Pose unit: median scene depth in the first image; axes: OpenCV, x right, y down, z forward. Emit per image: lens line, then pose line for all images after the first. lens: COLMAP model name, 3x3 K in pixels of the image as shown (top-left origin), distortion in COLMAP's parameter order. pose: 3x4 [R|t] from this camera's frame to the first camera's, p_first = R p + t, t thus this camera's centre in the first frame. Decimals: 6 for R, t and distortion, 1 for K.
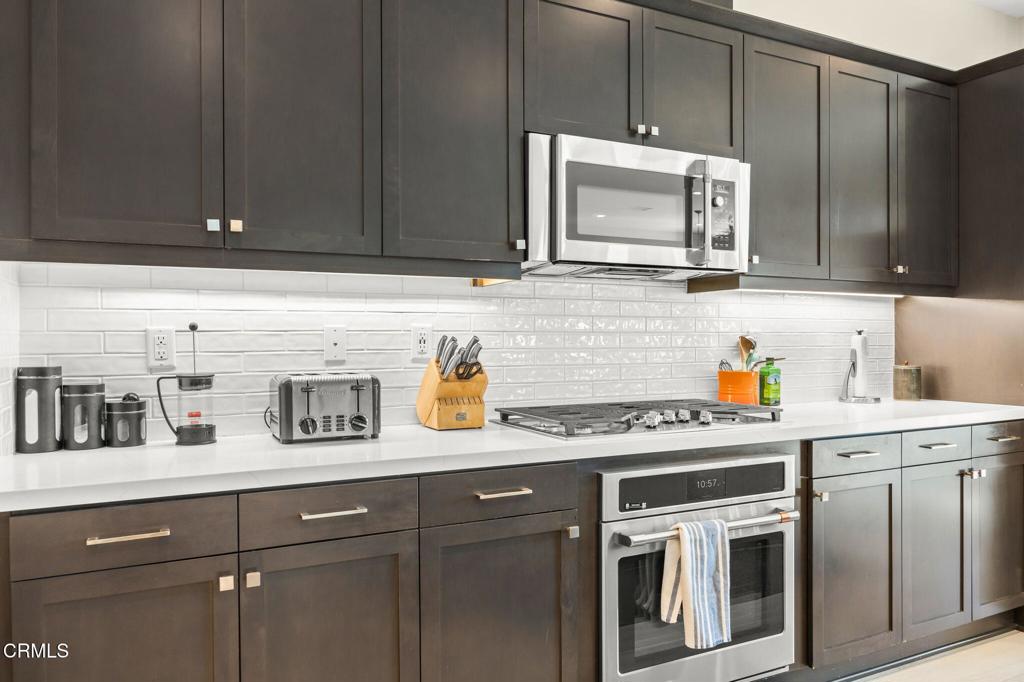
lens RADIAL K [[722.8, 0, 512.0], [0, 722.8, 341.0], [0, 0, 1]] dist [-0.001496, -0.000693]
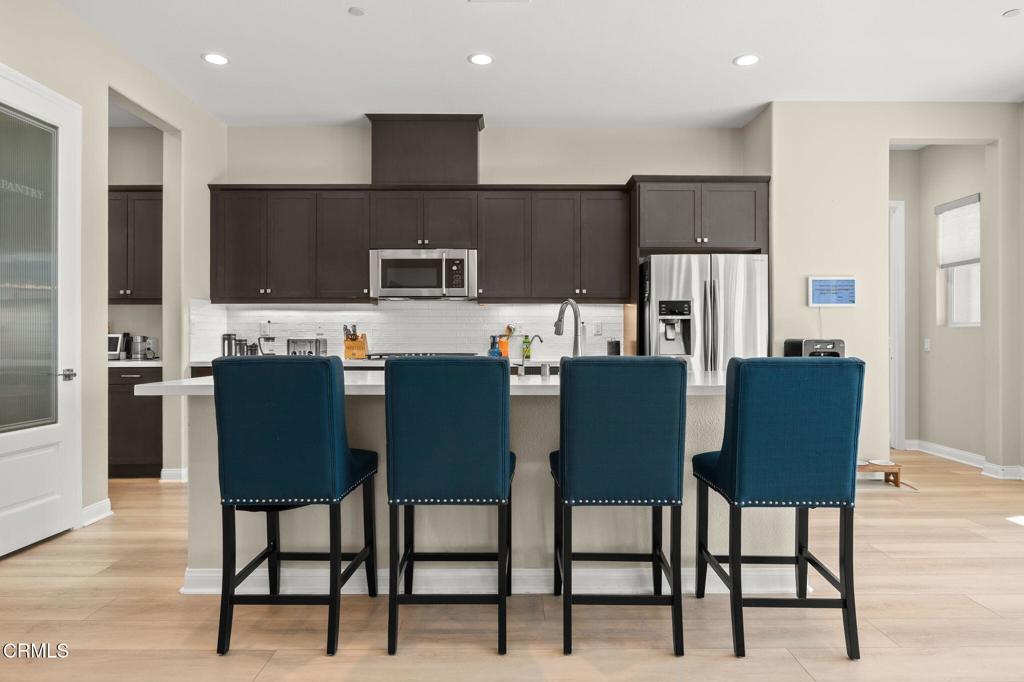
lens RADIAL K [[621.7, 0, 512.0], [0, 621.7, 341.0], [0, 0, 1]] dist [-0.000481, 0.000234]
pose [[0.891259, 0.009374, -0.453398, 1.714359], [-0.005065, 0.999930, 0.010717, 0.029615], [0.453467, -0.007255, 0.891244, -0.922159]]
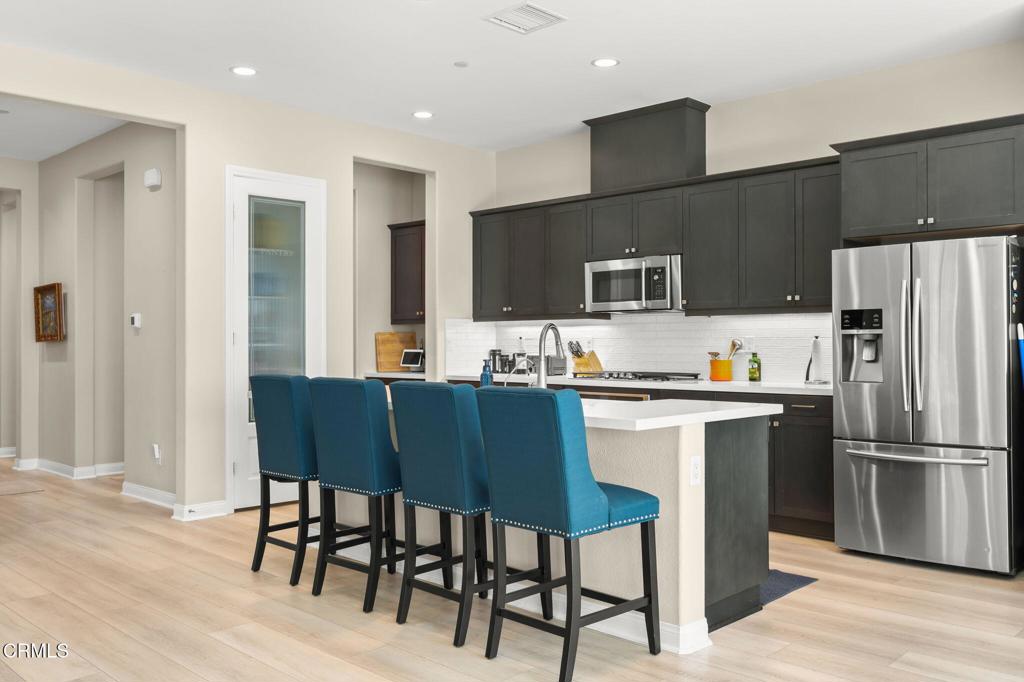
lens RADIAL K [[863.2, 0, 512.0], [0, 863.2, 341.0], [0, 0, 1]] dist [0.005850, 0.003662]
pose [[0.328685, 0.004152, -0.944431, 3.140425], [0.003654, 0.999977, 0.005668, -0.028283], [0.944433, -0.005314, 0.328662, -0.291577]]
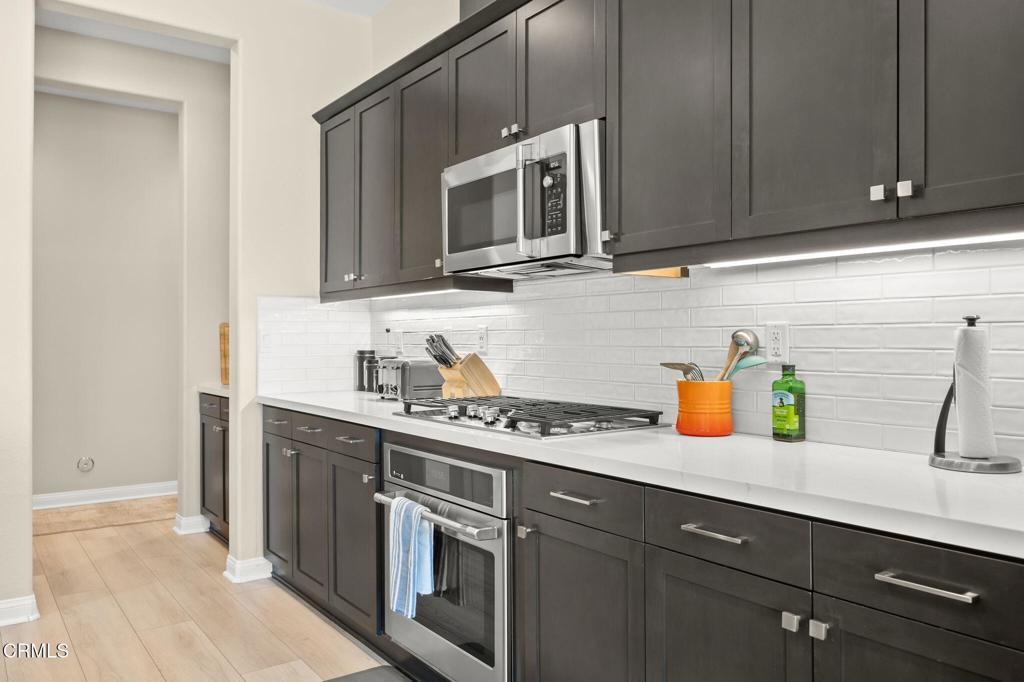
lens RADIAL K [[771.1, 0, 512.0], [0, 771.1, 341.0], [0, 0, 1]] dist [0.003168, 0.002940]
pose [[0.158583, 0.008095, -0.987312, 1.498506], [0.003769, 0.999954, 0.008805, -0.008532], [0.987338, -0.005118, 0.158546, 0.992784]]
